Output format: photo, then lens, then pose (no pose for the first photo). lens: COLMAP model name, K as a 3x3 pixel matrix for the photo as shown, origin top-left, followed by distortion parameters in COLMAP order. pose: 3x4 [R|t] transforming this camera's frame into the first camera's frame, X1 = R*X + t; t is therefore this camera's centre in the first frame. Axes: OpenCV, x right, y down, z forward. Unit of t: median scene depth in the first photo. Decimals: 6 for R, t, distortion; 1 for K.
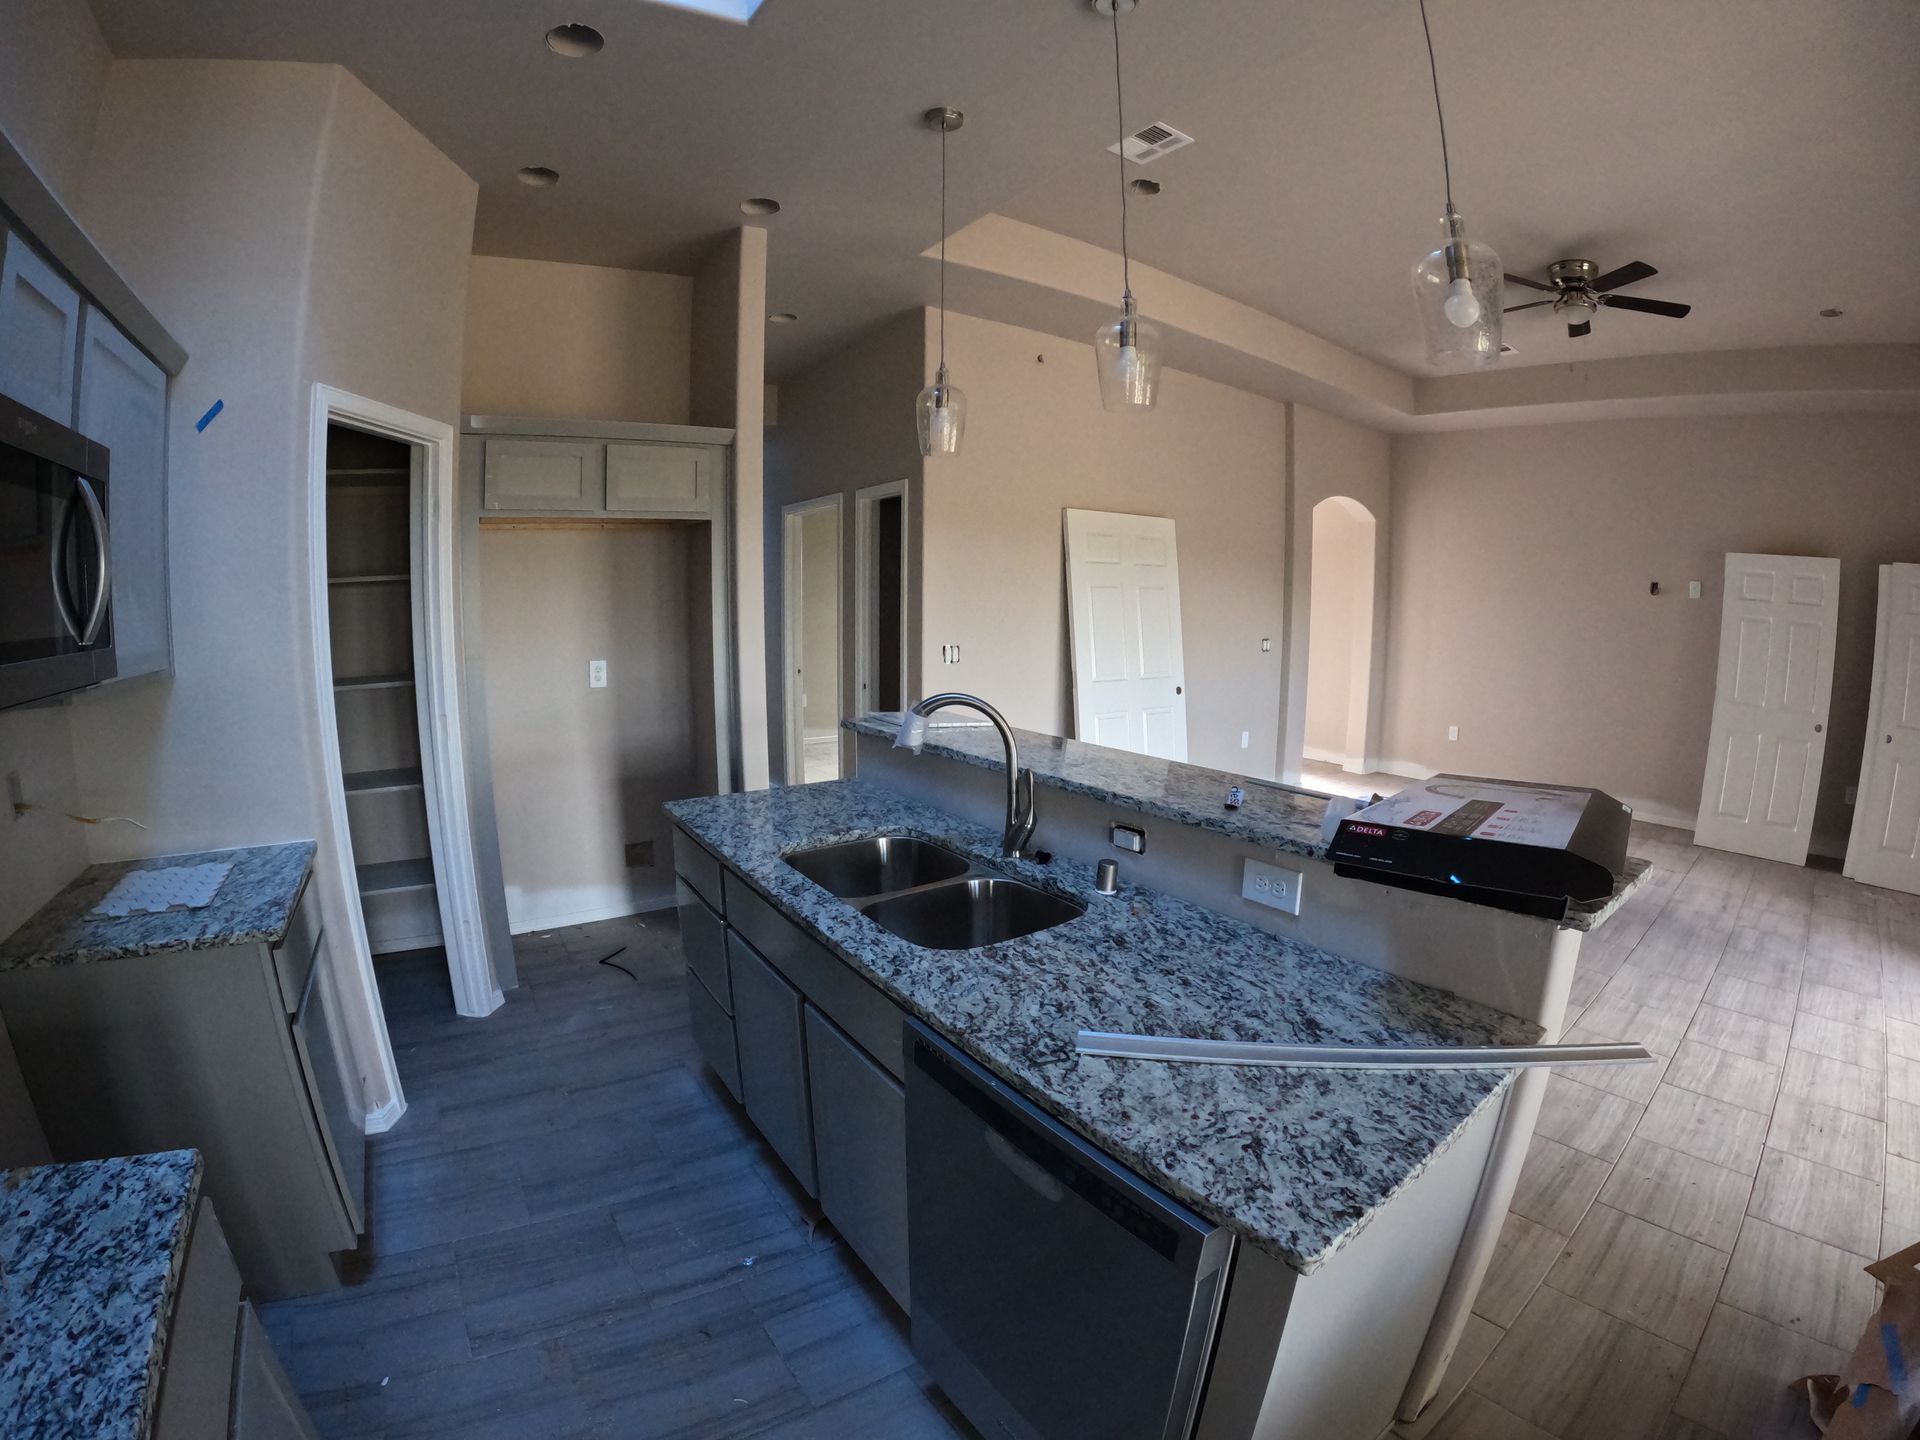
lens RADIAL K [[851.2, 0, 960.0], [0, 851.2, 720.0], [0, 0, 1]] dist [-0.233533, 0.058896]
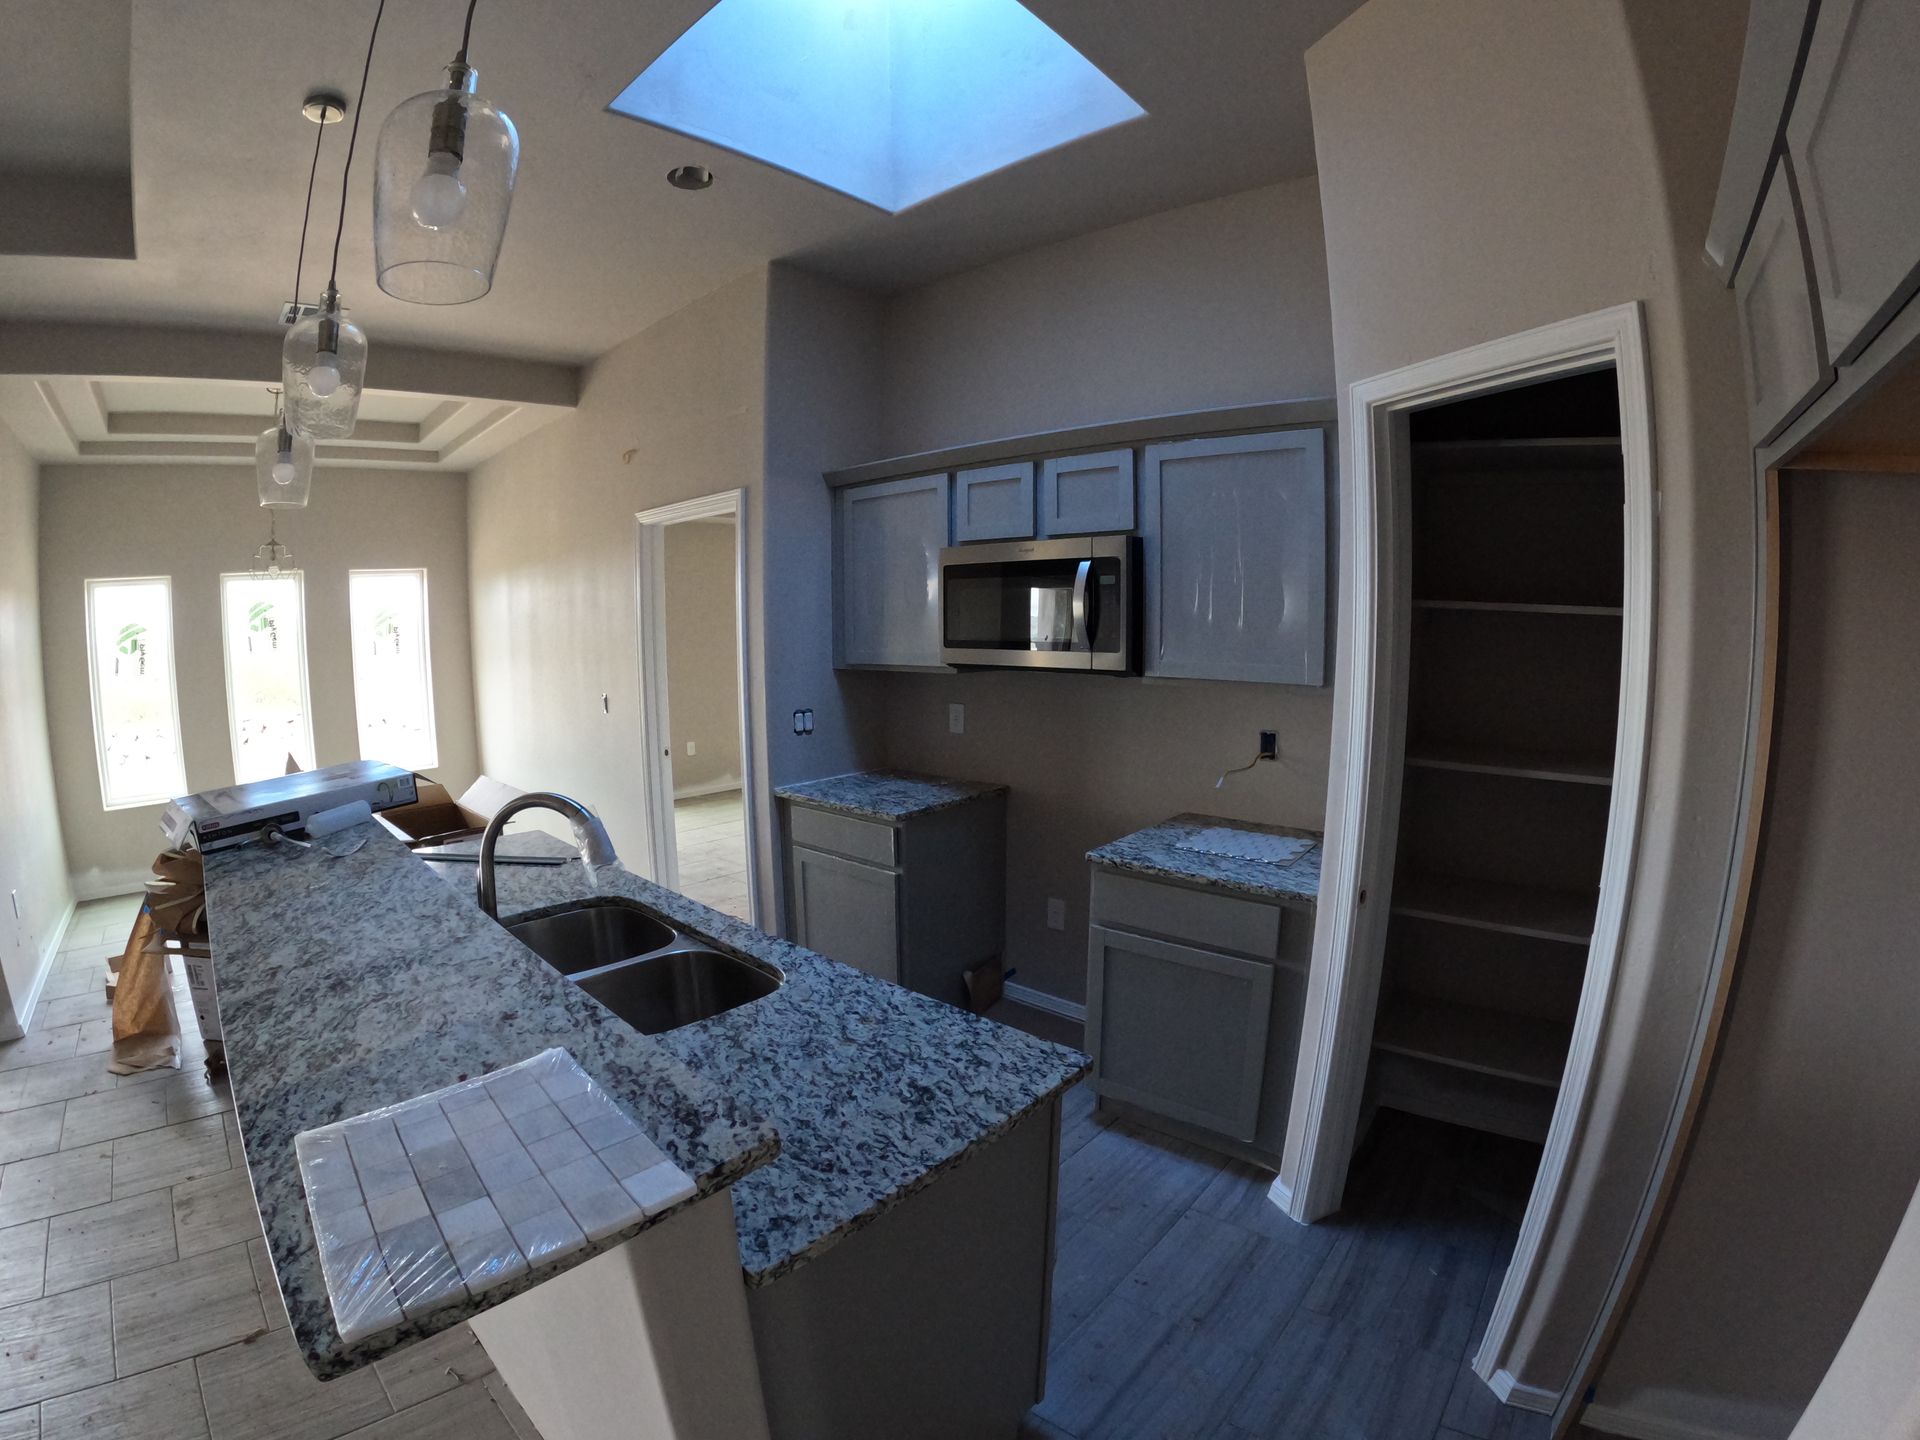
lens RADIAL K [[851.2, 0, 960.0], [0, 851.2, 720.0], [0, 0, 1]] dist [-0.233533, 0.058896]
pose [[-0.970853, 0.022434, -0.238624, -0.273608], [-0.032364, 0.974220, 0.223267, -0.346950], [0.237481, 0.224482, -0.945098, 2.349307]]
